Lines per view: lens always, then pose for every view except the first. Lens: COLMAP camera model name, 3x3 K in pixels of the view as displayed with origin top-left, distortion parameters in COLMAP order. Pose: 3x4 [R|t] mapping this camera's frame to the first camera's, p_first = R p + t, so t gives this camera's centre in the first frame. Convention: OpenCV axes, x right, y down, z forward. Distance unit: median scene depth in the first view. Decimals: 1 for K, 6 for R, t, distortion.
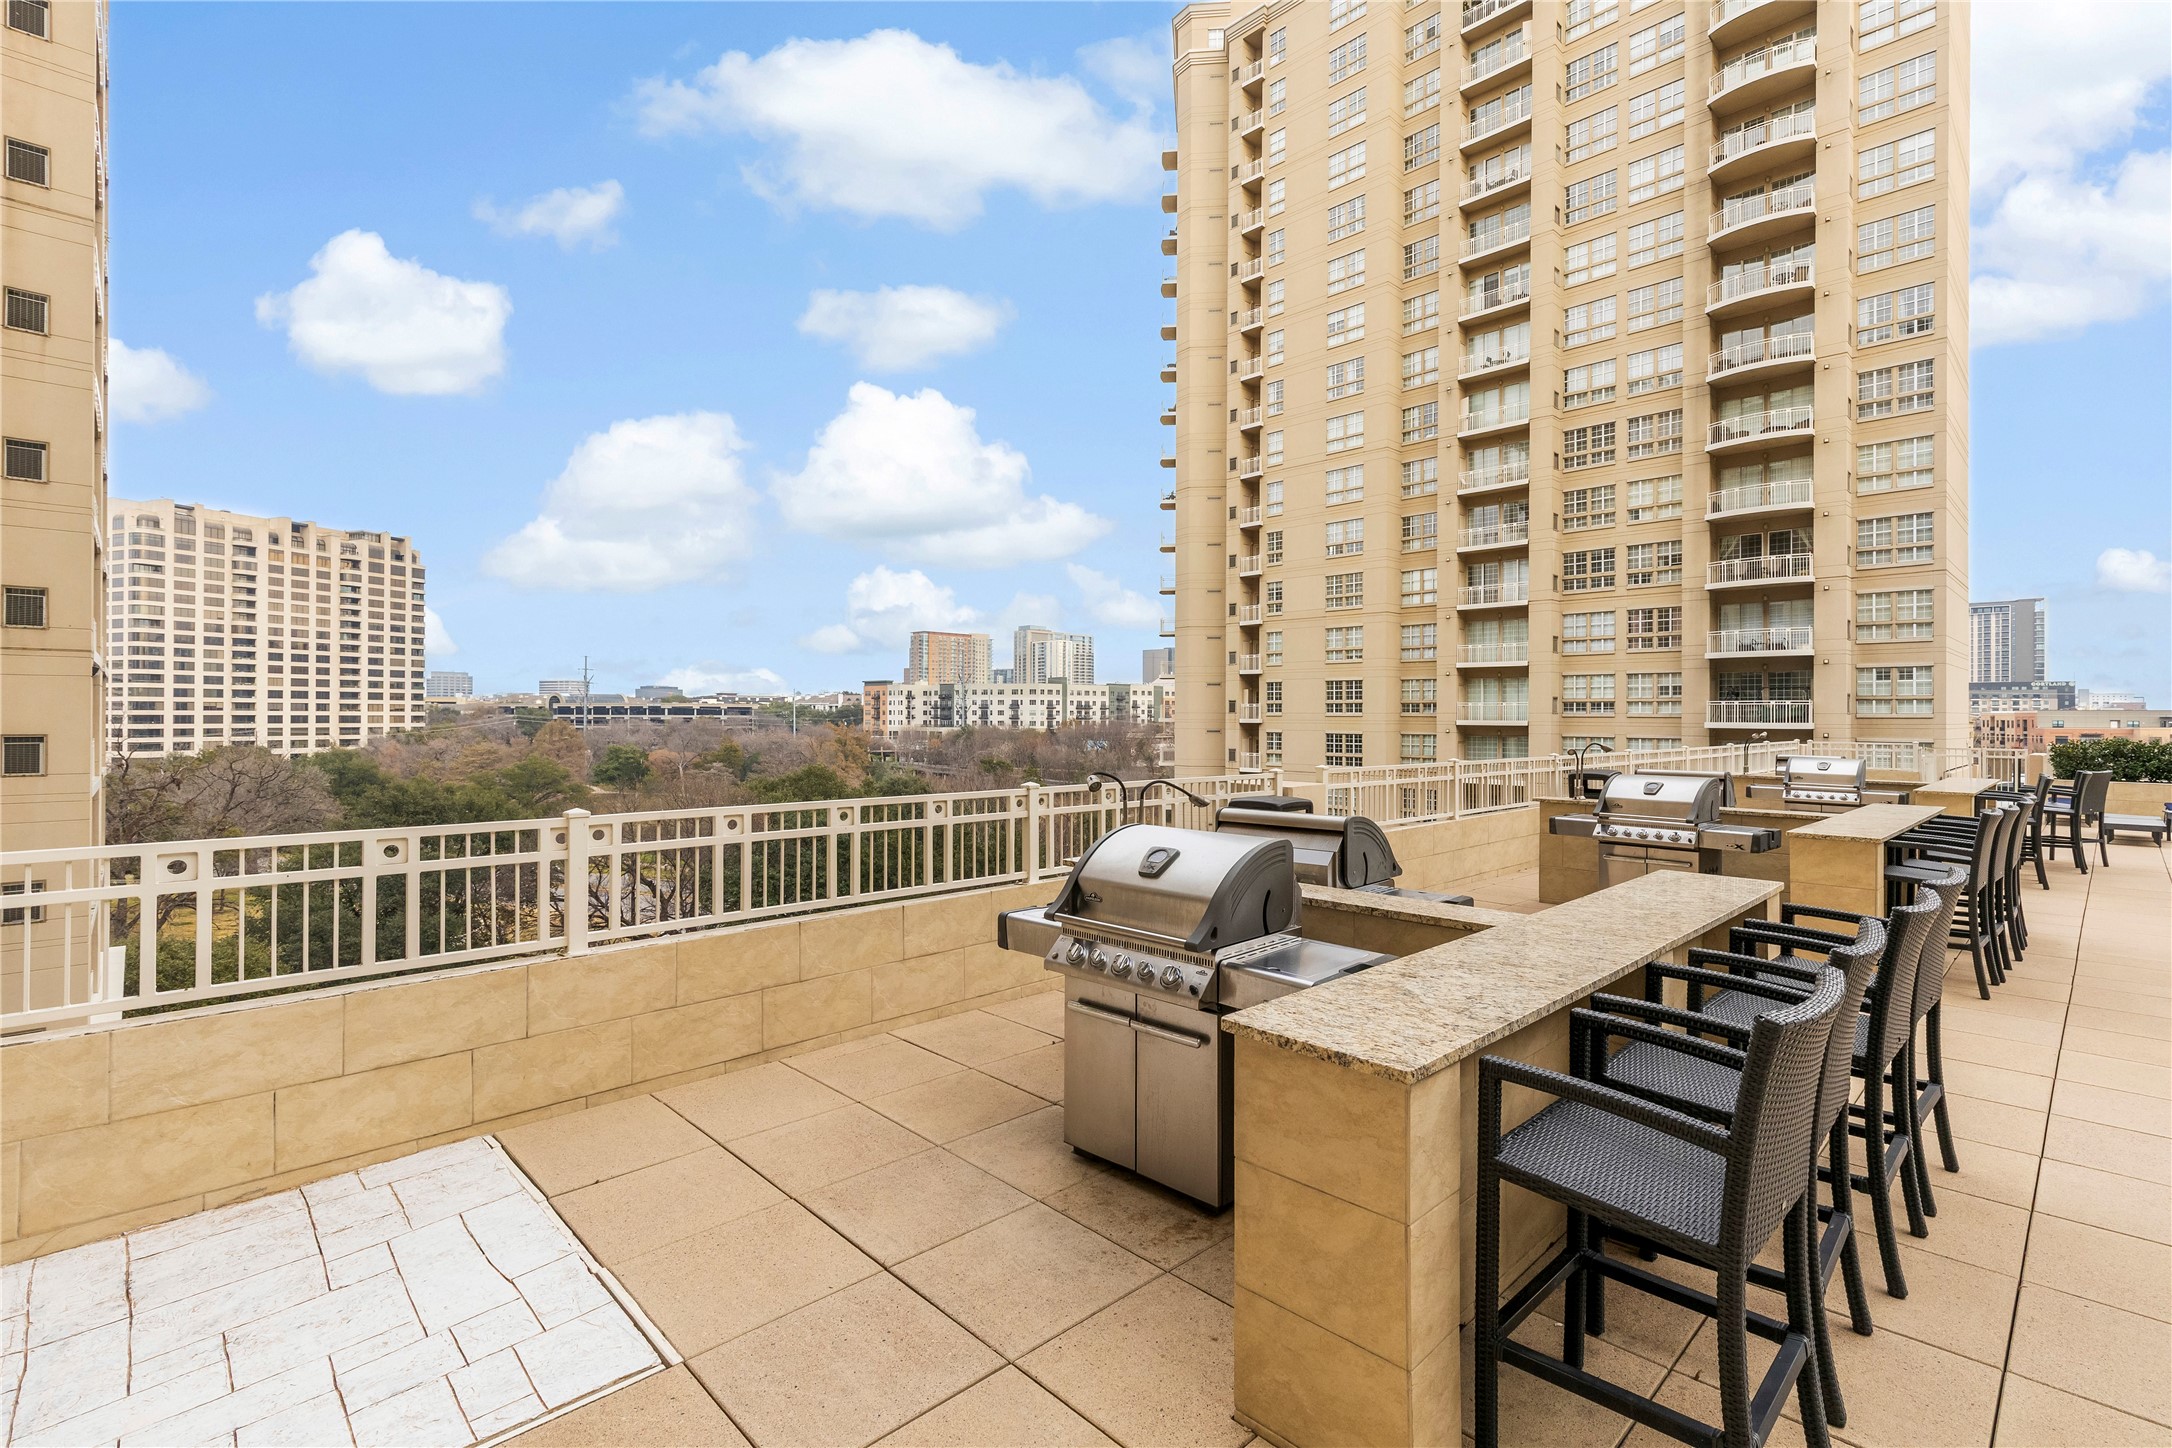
lens RADIAL K [[991.0, 0, 1080.5], [0, 991.0, 719.3], [0, 0, 1]] dist [0.008901, 0.000302]
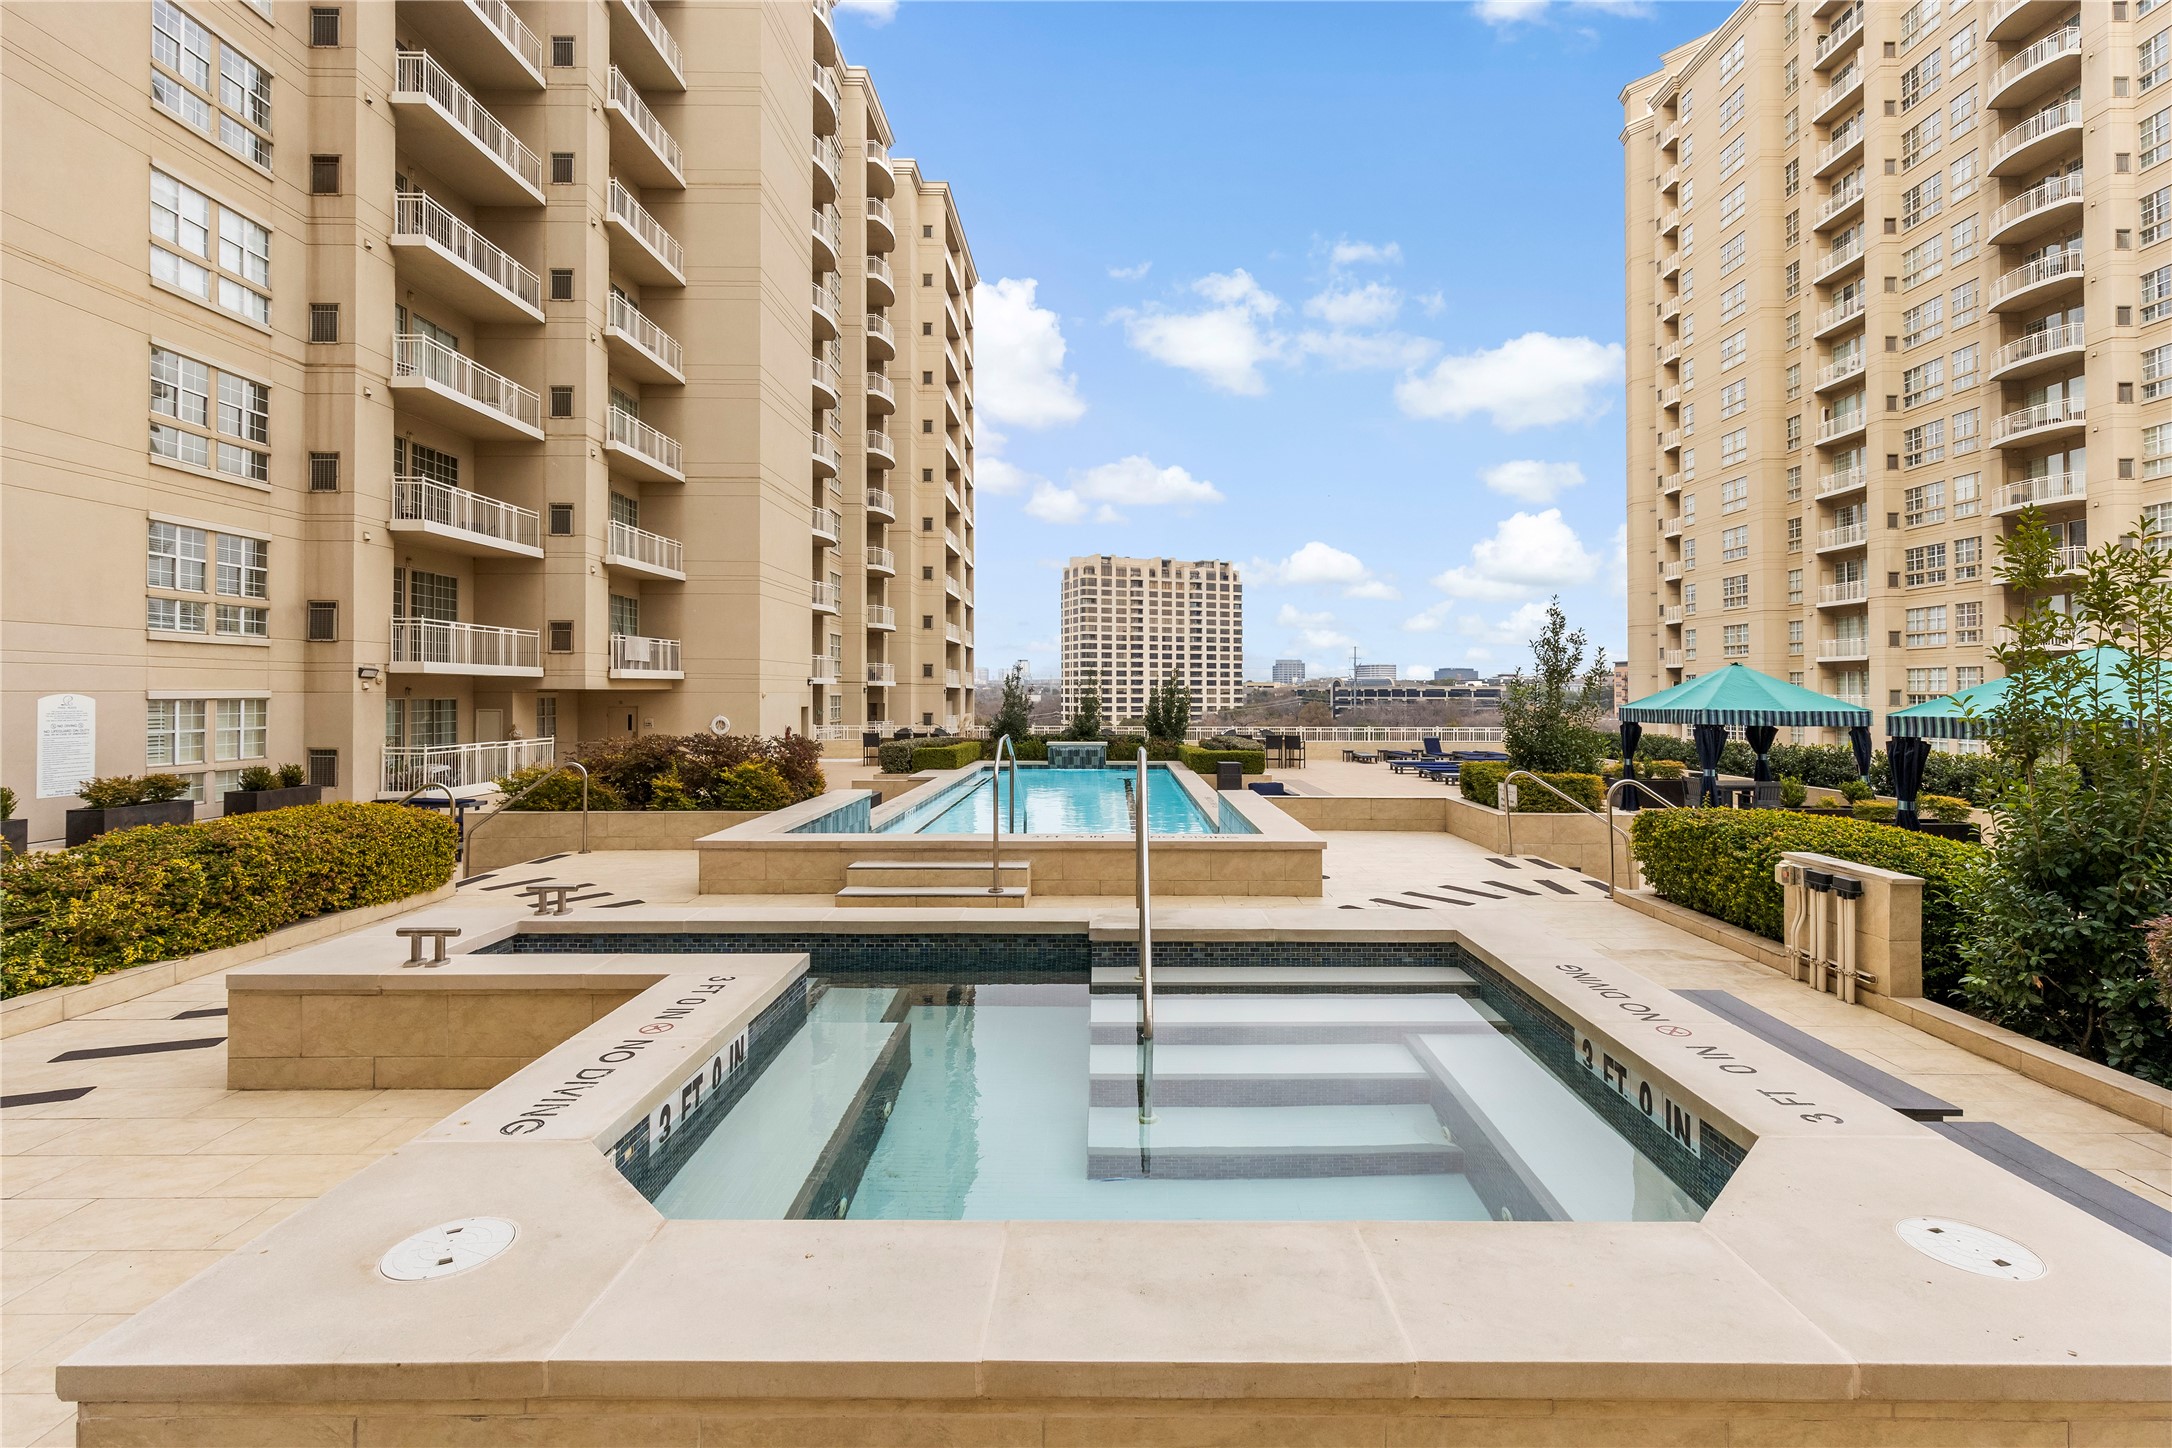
lens RADIAL K [[991.0, 0, 1081.6], [0, 991.0, 712.0], [0, 0, 1]] dist [0.008901, 0.000302]
pose [[0.703726, 0.009726, -0.710405, 0.124332], [0.000048, 0.999906, 0.013737, -0.002778], [0.710471, -0.009701, 0.703660, -0.066065]]
